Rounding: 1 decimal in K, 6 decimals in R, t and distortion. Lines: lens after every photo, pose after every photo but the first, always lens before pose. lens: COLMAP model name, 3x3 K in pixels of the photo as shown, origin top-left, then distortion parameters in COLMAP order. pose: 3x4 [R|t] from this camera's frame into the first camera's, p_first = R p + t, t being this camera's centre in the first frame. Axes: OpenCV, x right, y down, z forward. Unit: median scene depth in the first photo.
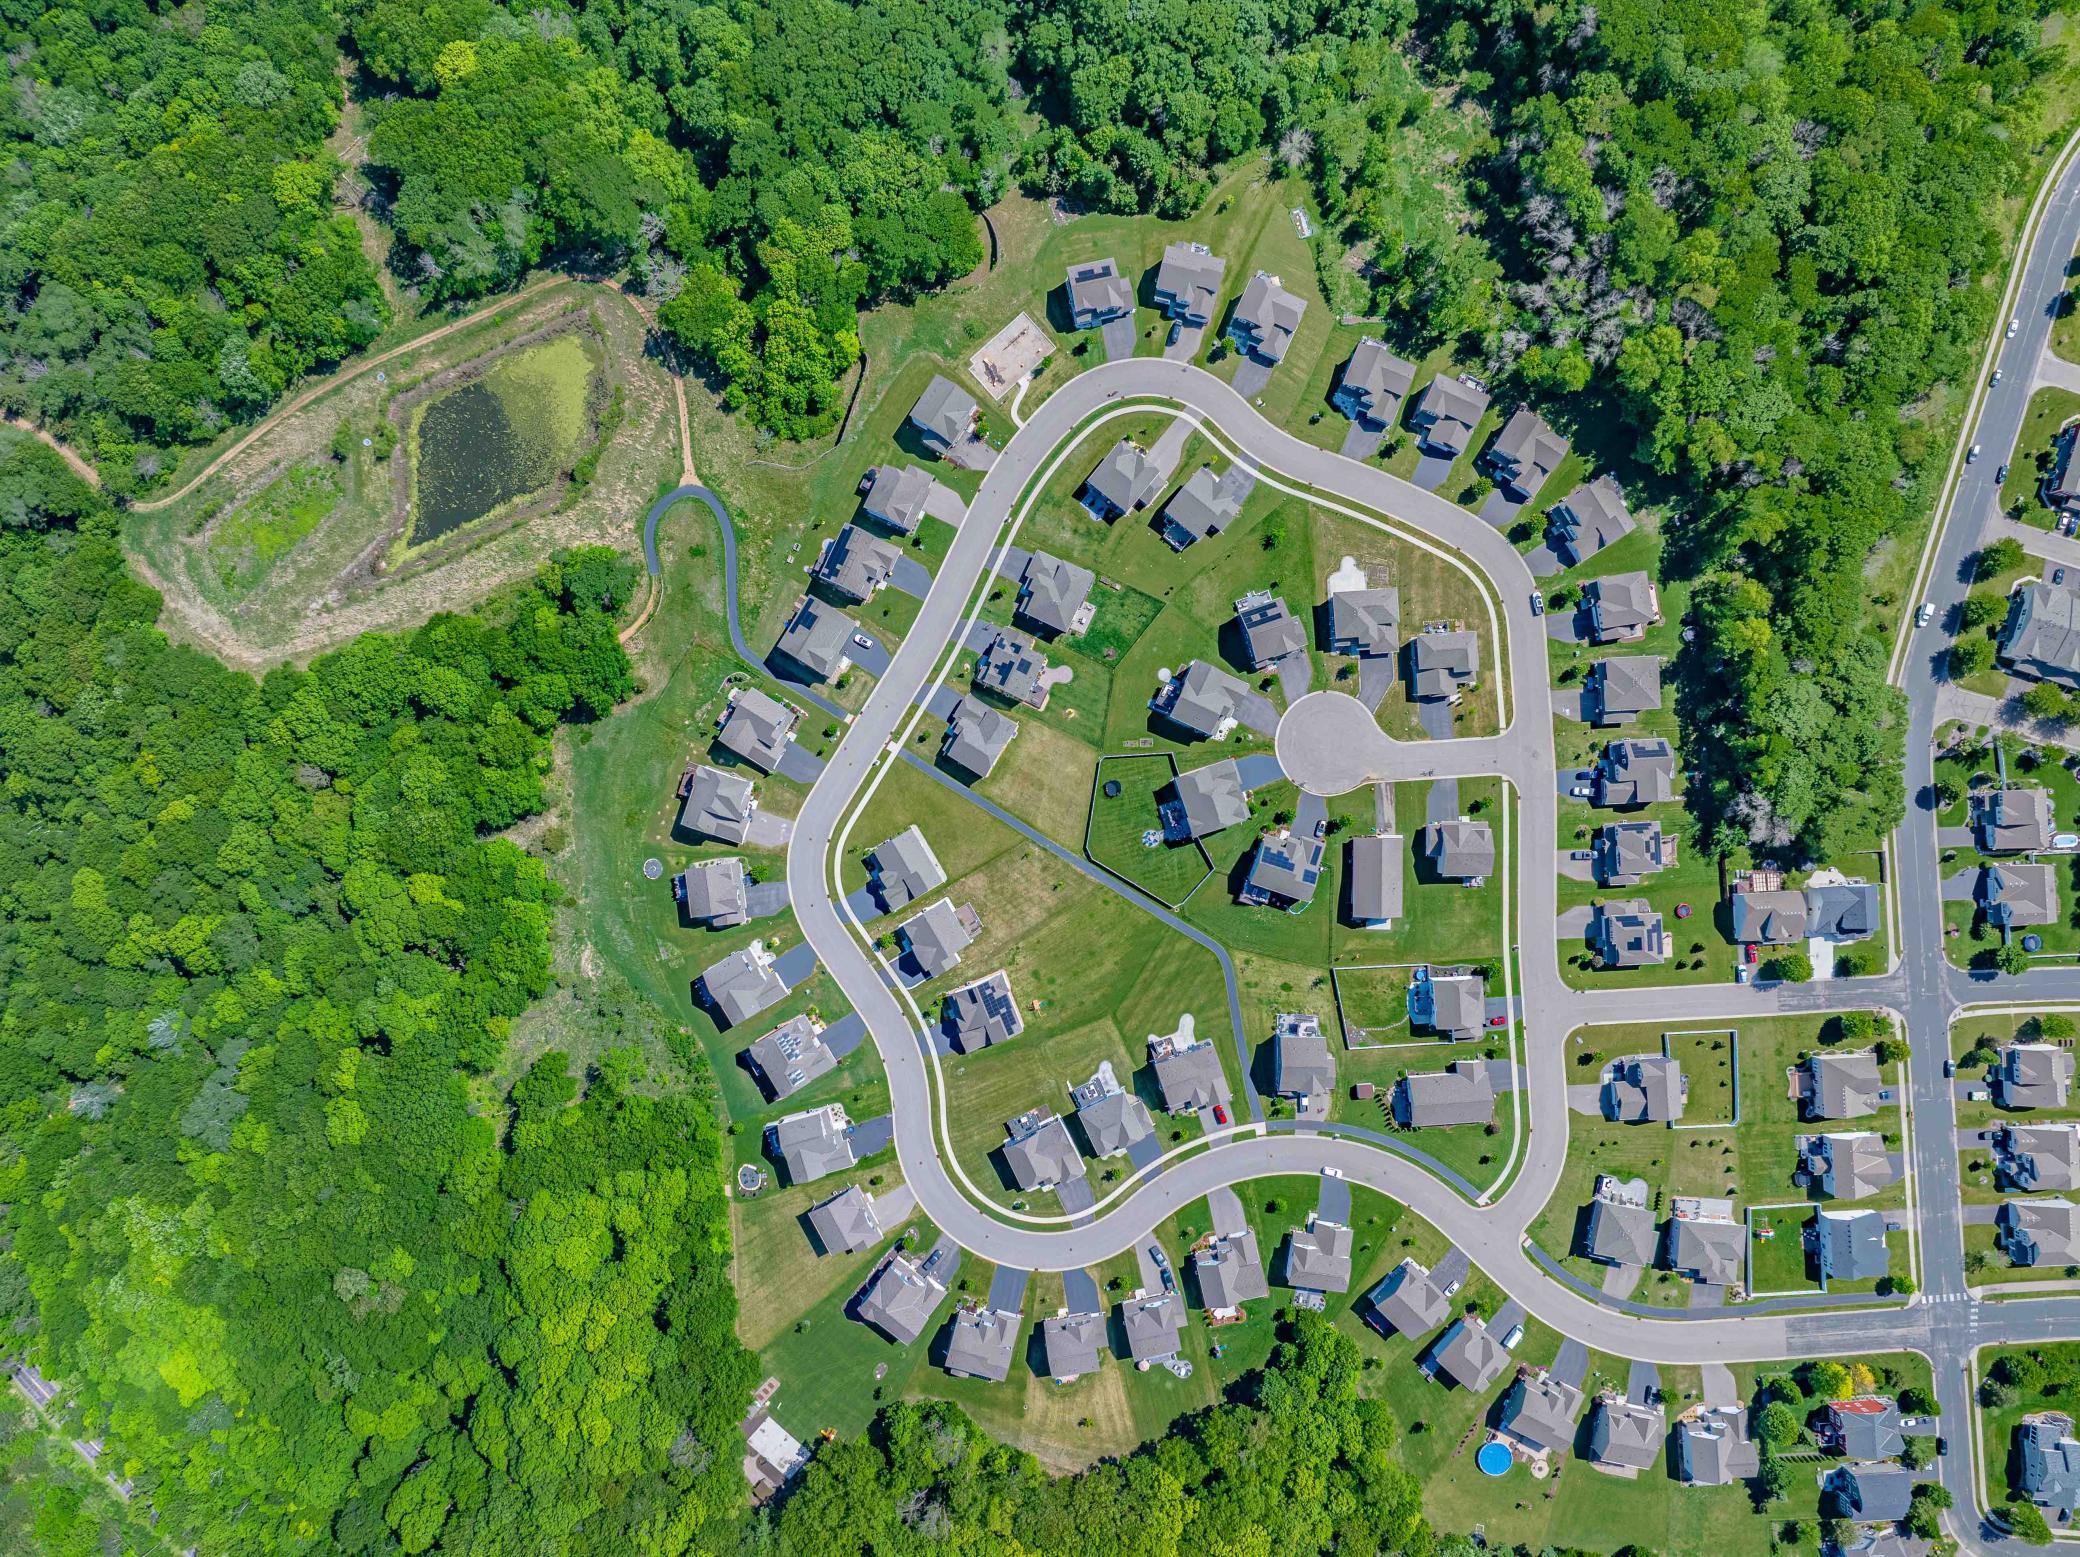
lens RADIAL K [[1472.9, 0, 1040.0], [0, 1472.9, 778.5], [0, 0, 1]] dist [-0.020353, 0.027948]
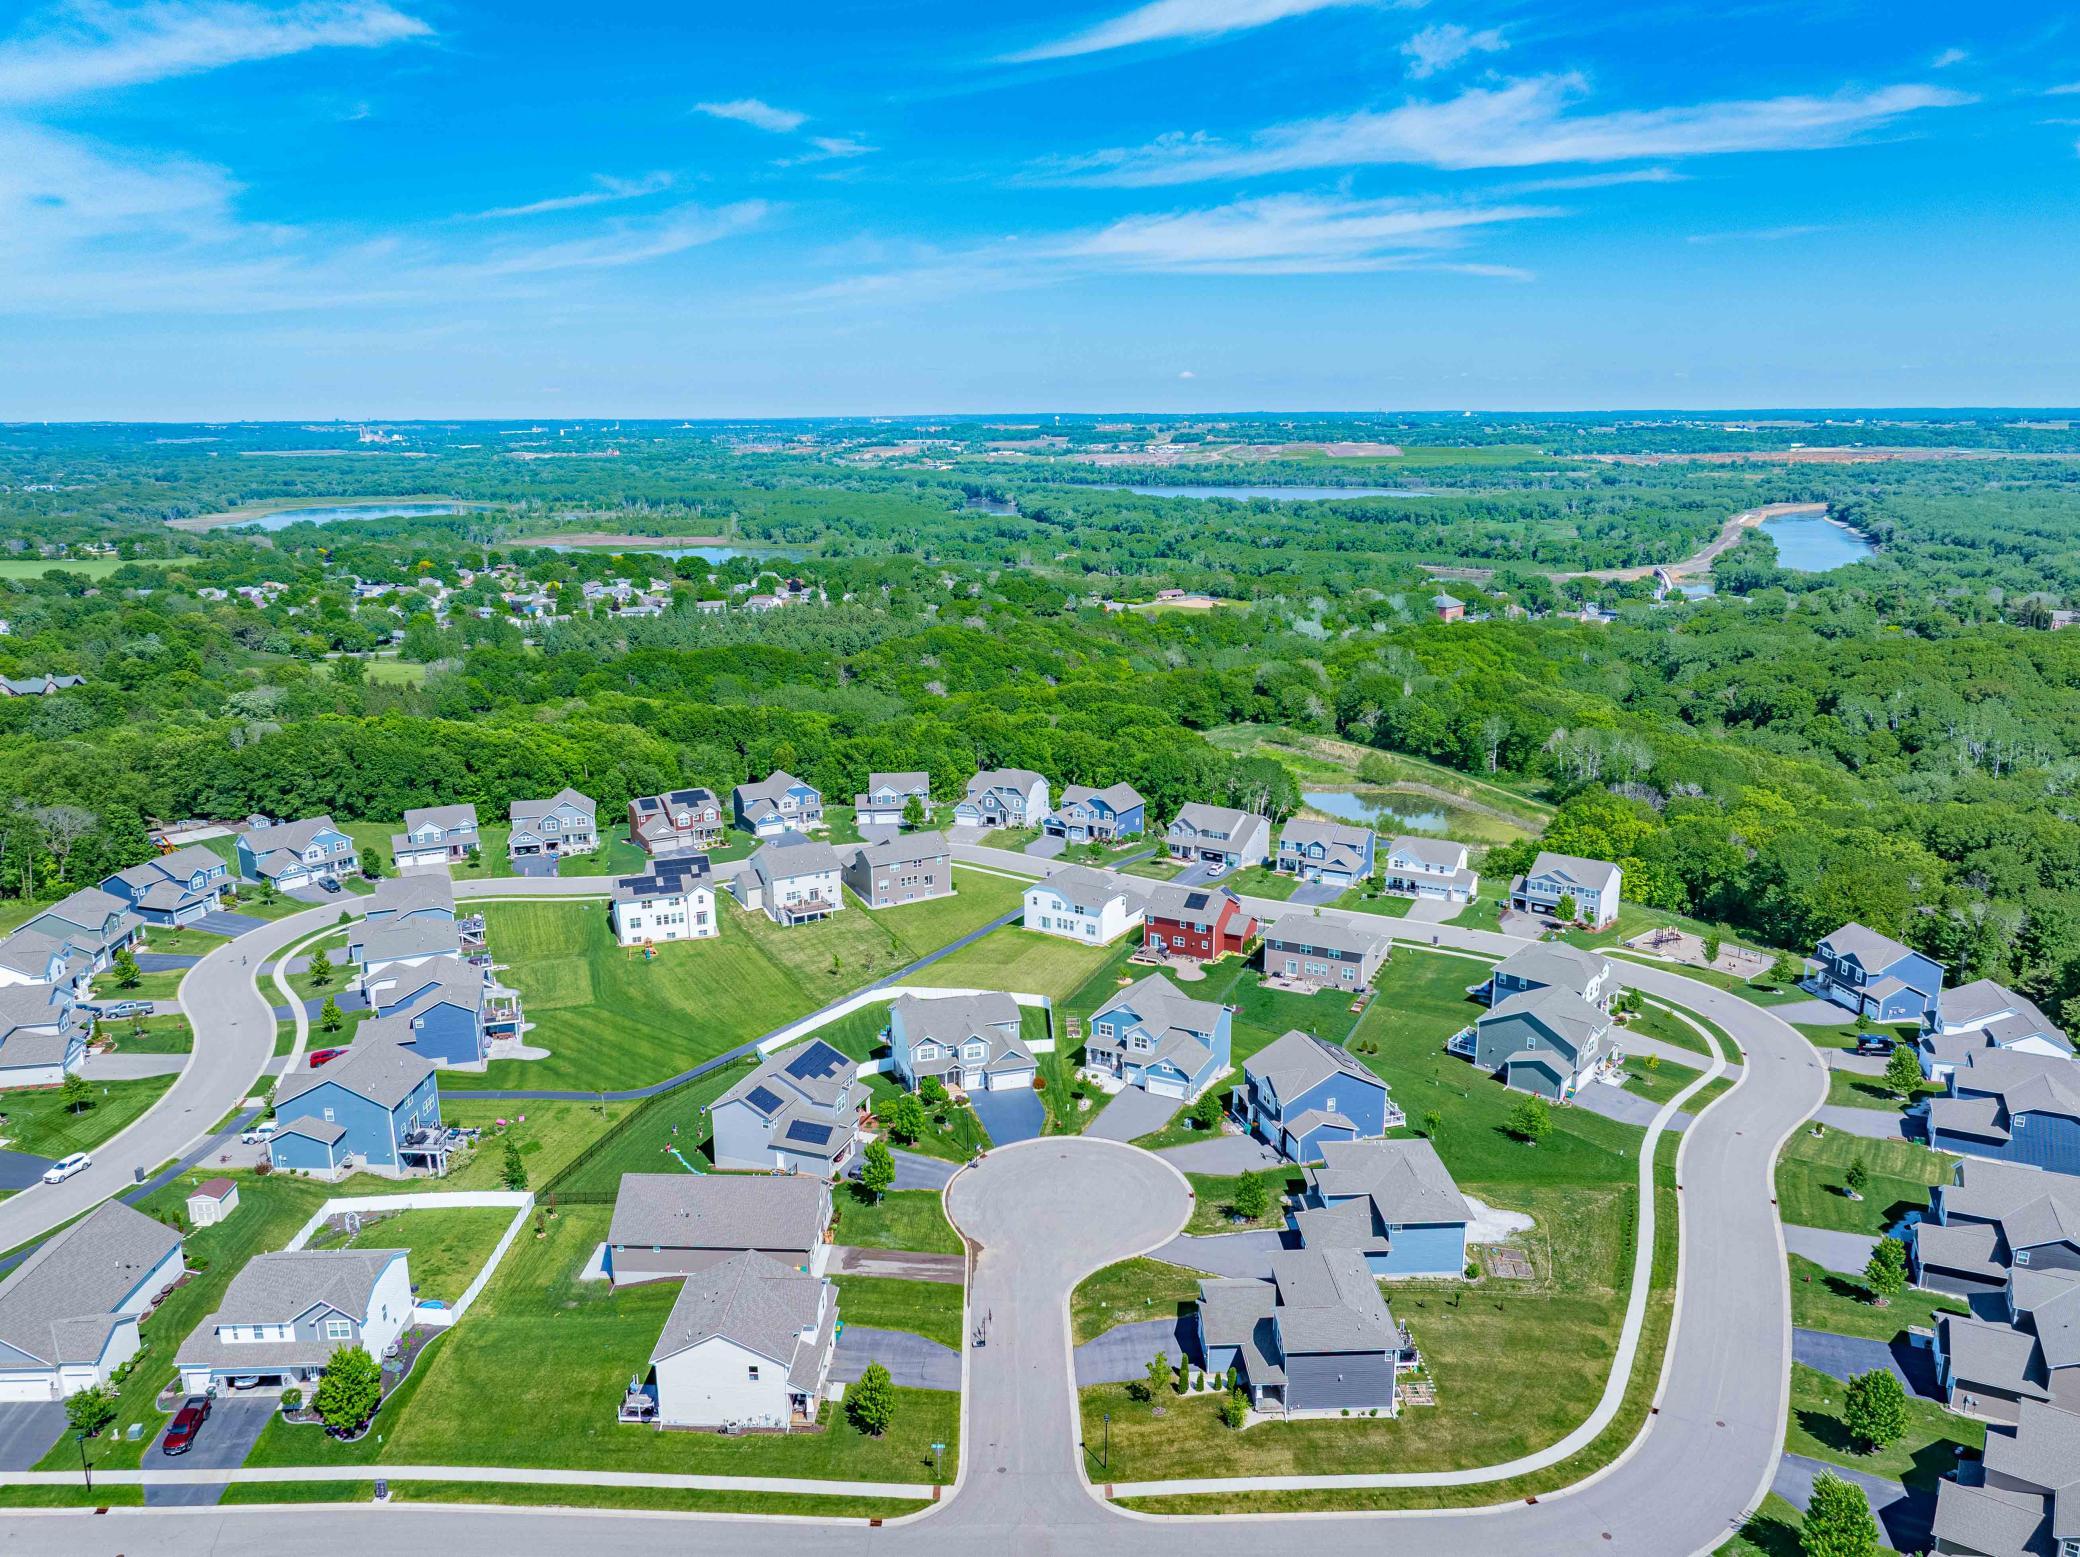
lens RADIAL K [[1482.1, 0, 1035.7], [0, 1482.1, 734.6], [0, 0, 1]] dist [-0.039471, 0.050131]
pose [[-0.032488, 0.216221, -0.975804, 0.575200], [-0.999360, 0.007578, 0.034952, -0.030026], [0.014952, 0.976315, 0.215837, 0.778811]]
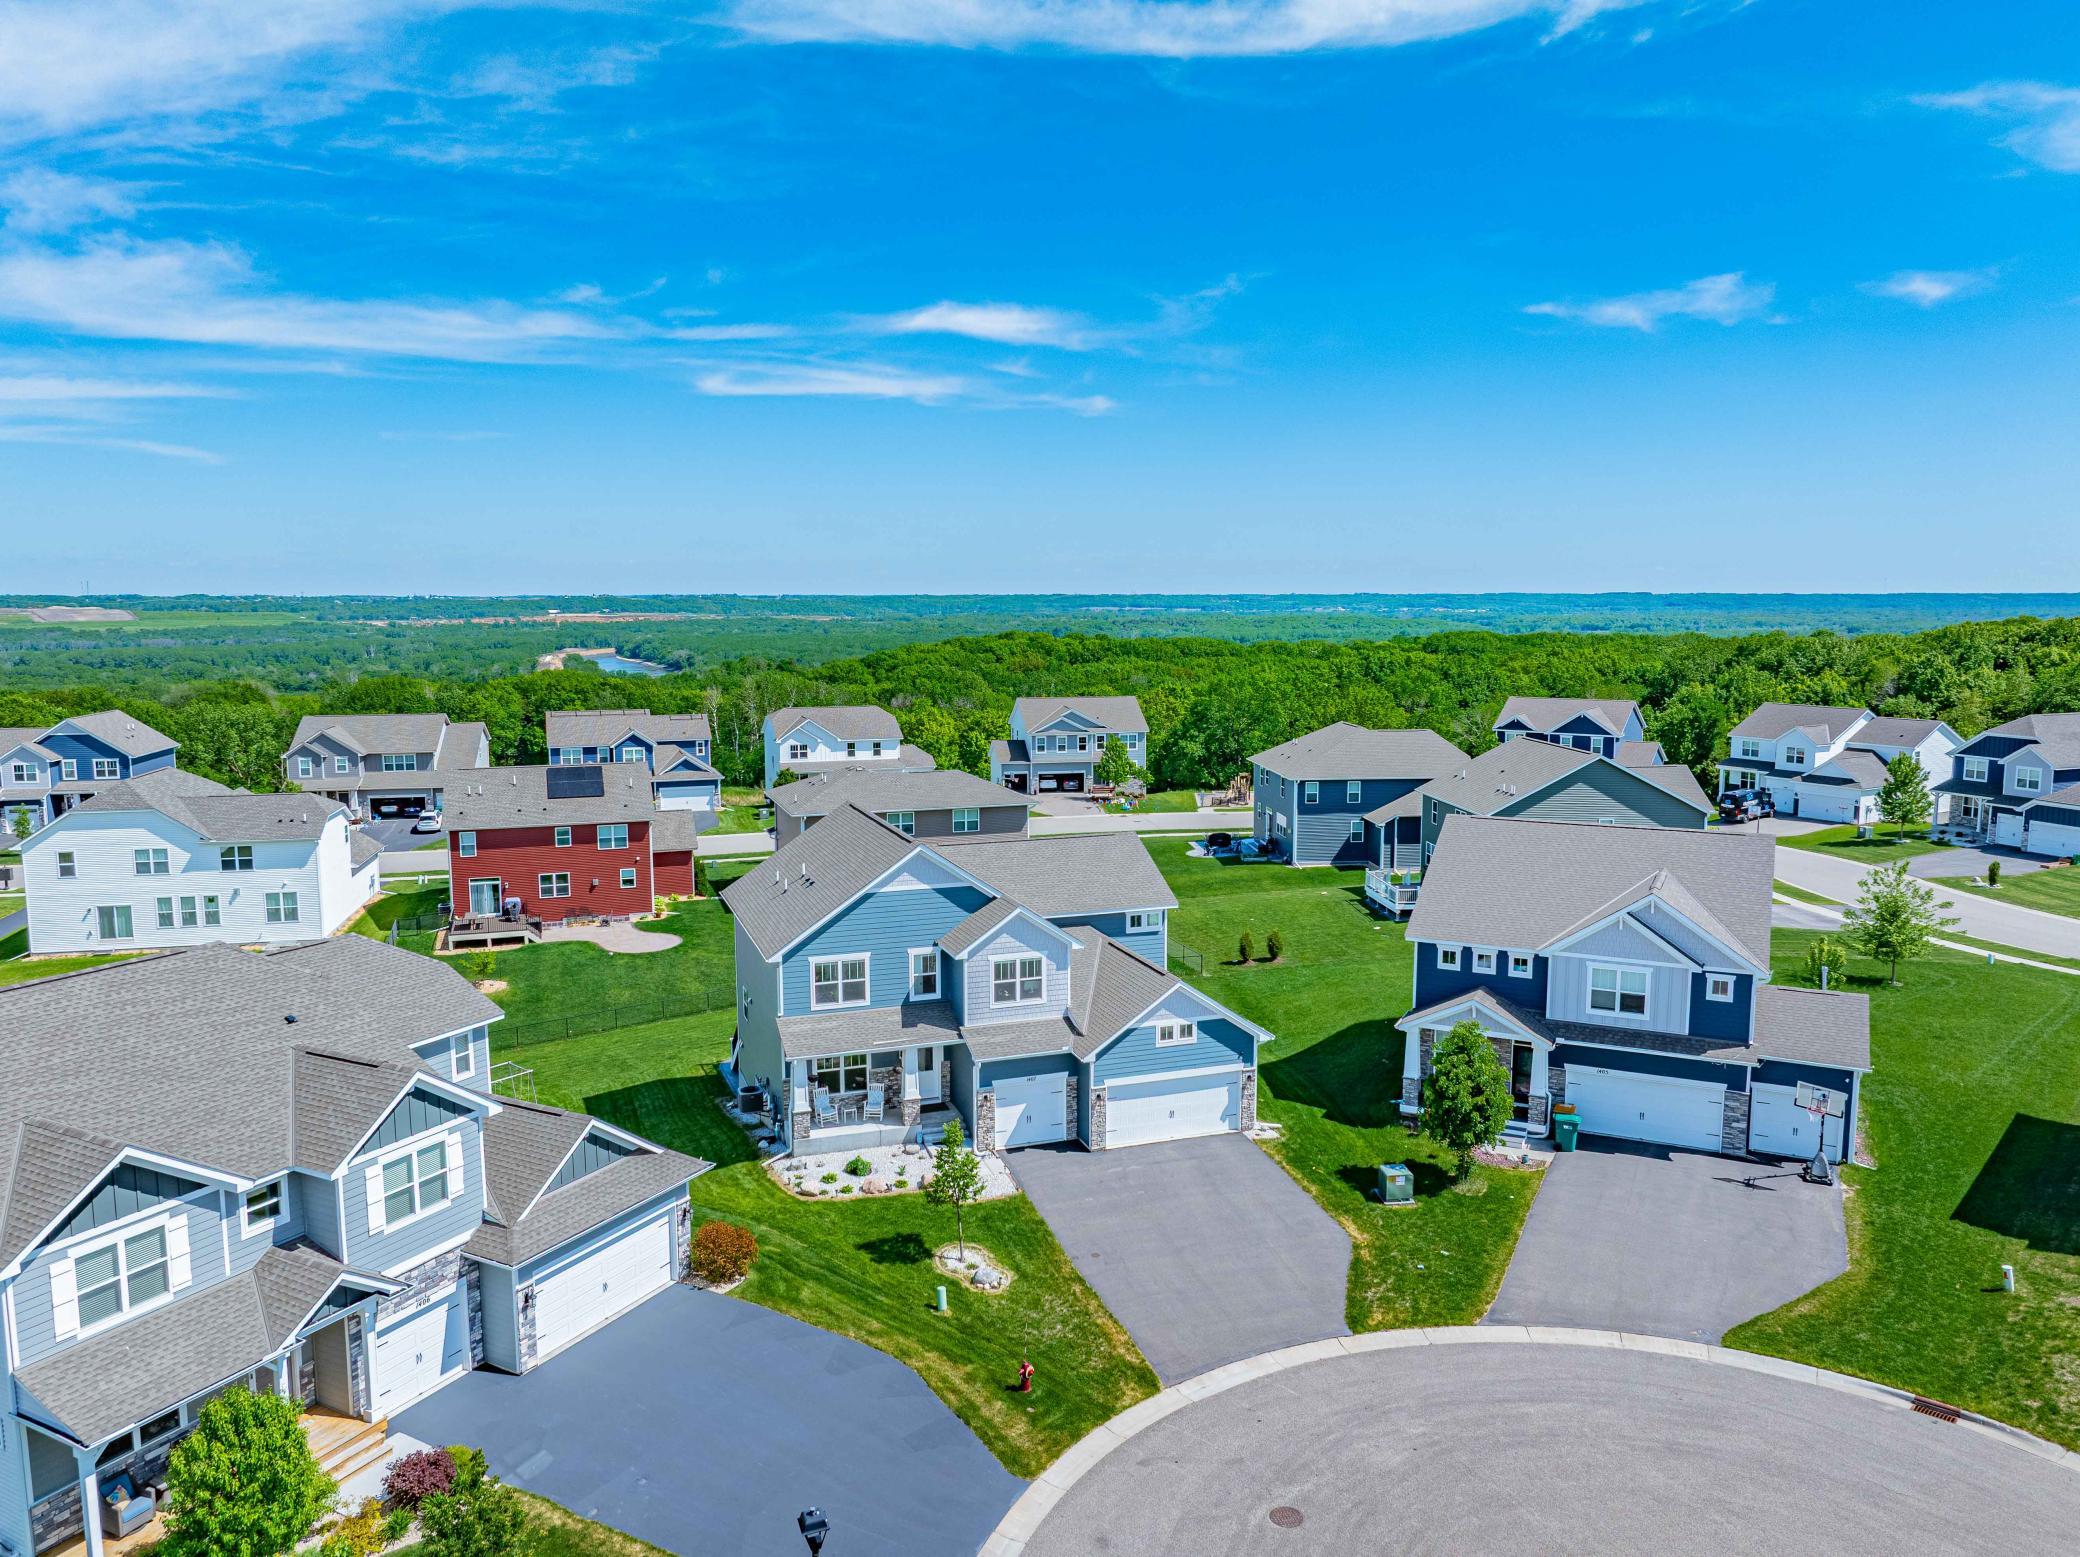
lens RADIAL K [[1450.0, 0, 1033.0], [0, 1450.0, 937.9], [0, 0, 1]] dist [-0.023782, 0.035355]
pose [[0.698436, 0.159551, -0.697661, 0.210541], [-0.715553, 0.173481, -0.676674, 0.034819], [0.013067, 0.971827, 0.235332, 0.949299]]
